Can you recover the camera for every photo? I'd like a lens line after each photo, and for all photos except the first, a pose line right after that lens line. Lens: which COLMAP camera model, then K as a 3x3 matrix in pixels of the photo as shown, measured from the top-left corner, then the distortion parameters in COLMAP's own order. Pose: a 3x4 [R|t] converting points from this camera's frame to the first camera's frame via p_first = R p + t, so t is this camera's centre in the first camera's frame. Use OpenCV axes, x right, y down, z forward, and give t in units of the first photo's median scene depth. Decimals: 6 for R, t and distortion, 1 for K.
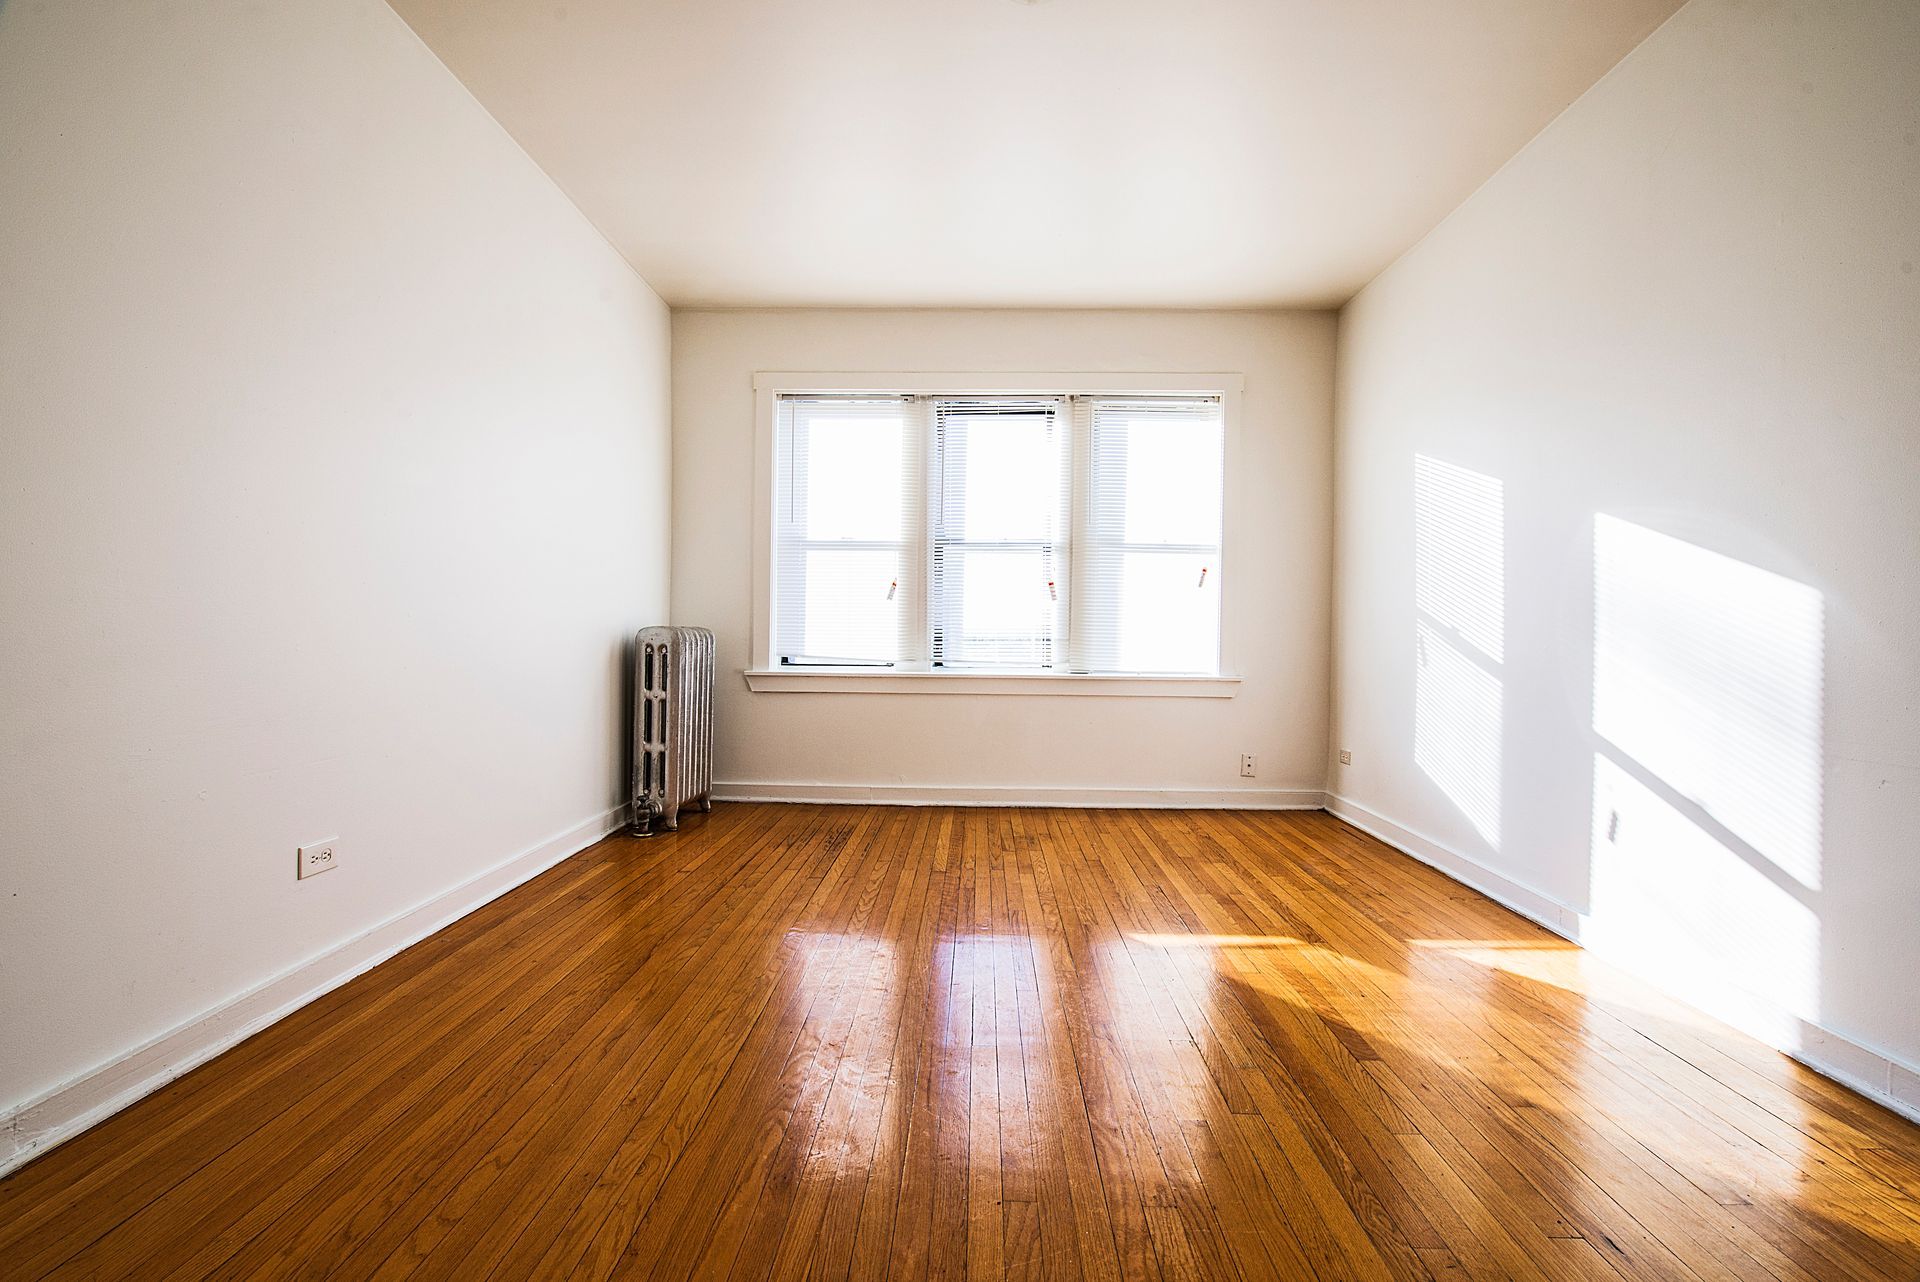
lens RADIAL K [[760.7, 0, 969.8], [0, 760.7, 643.7], [0, 0, 1]] dist [-0.013897, -0.002374]
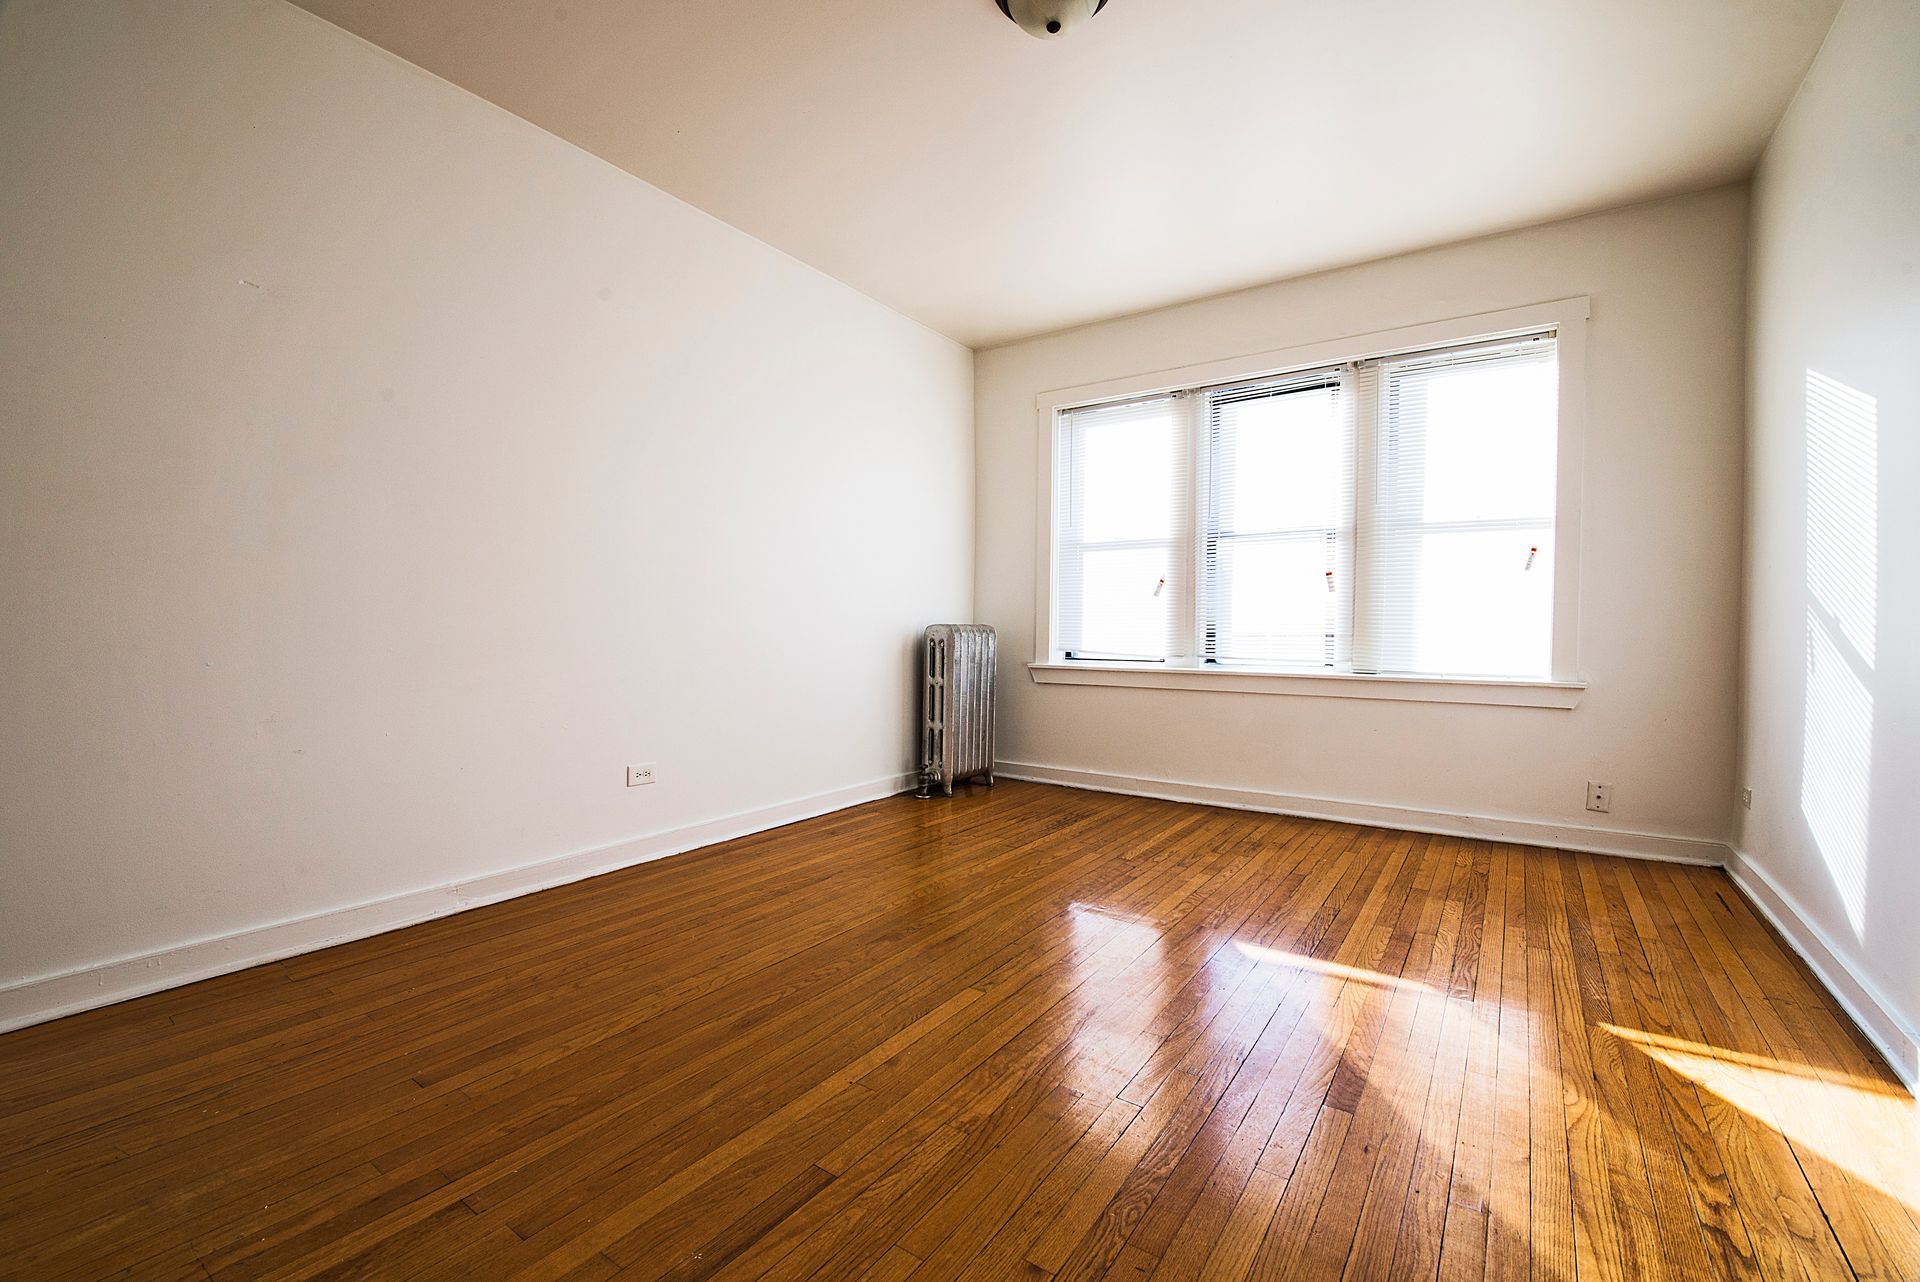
lens RADIAL K [[760.7, 0, 969.8], [0, 760.7, 643.7], [0, 0, 1]] dist [-0.013897, -0.002374]
pose [[0.851751, 0.005562, -0.523917, 0.216421], [-0.003049, 0.999979, 0.005660, 0.000514], [0.523938, -0.003224, 0.851751, 0.005590]]
